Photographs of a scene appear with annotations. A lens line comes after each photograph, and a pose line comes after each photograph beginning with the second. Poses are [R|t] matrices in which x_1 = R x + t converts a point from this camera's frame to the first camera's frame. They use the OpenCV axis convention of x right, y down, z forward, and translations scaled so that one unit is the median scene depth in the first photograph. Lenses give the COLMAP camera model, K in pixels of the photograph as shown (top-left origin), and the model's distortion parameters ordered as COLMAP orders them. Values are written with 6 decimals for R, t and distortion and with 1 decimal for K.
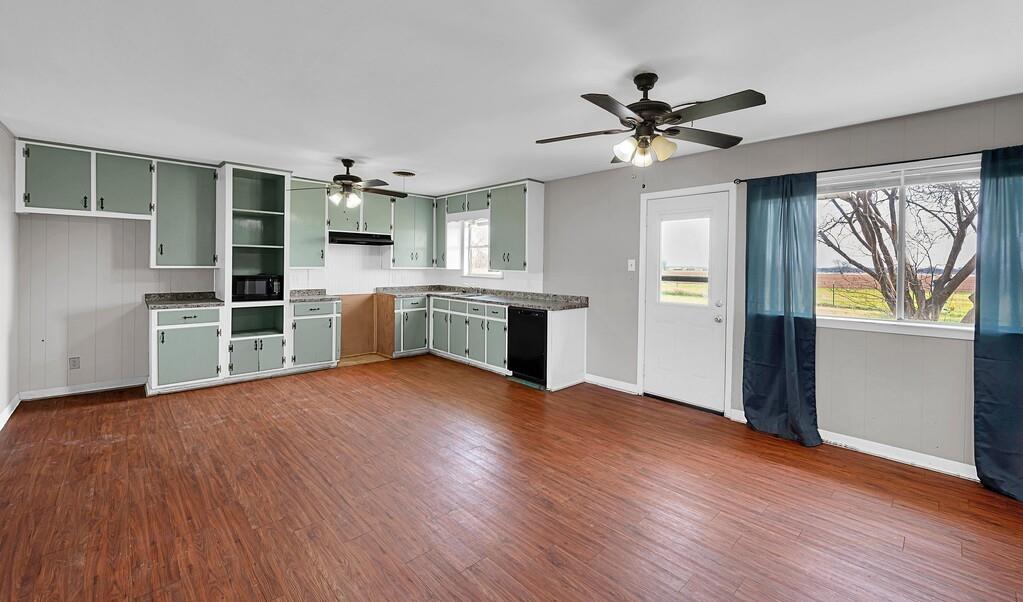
lens RADIAL K [[406.5, 0, 495.2], [0, 406.5, 266.1], [0, 0, 1]] dist [-0.000196, -0.000074]
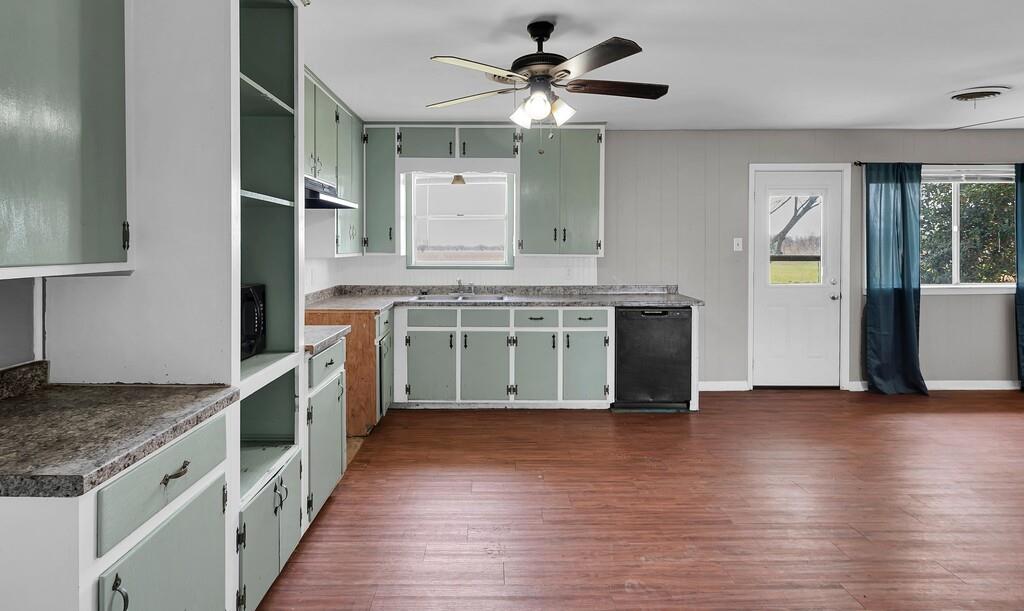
lens RADIAL K [[476.0, 0, 504.1], [0, 476.0, 256.2], [0, 0, 1]] dist [0.002128, 0.000421]
pose [[0.684861, -0.020105, 0.728396, -0.663596], [0.012882, 0.999797, 0.015484, 0.000018], [-0.728560, -0.001221, 0.684981, 0.588453]]
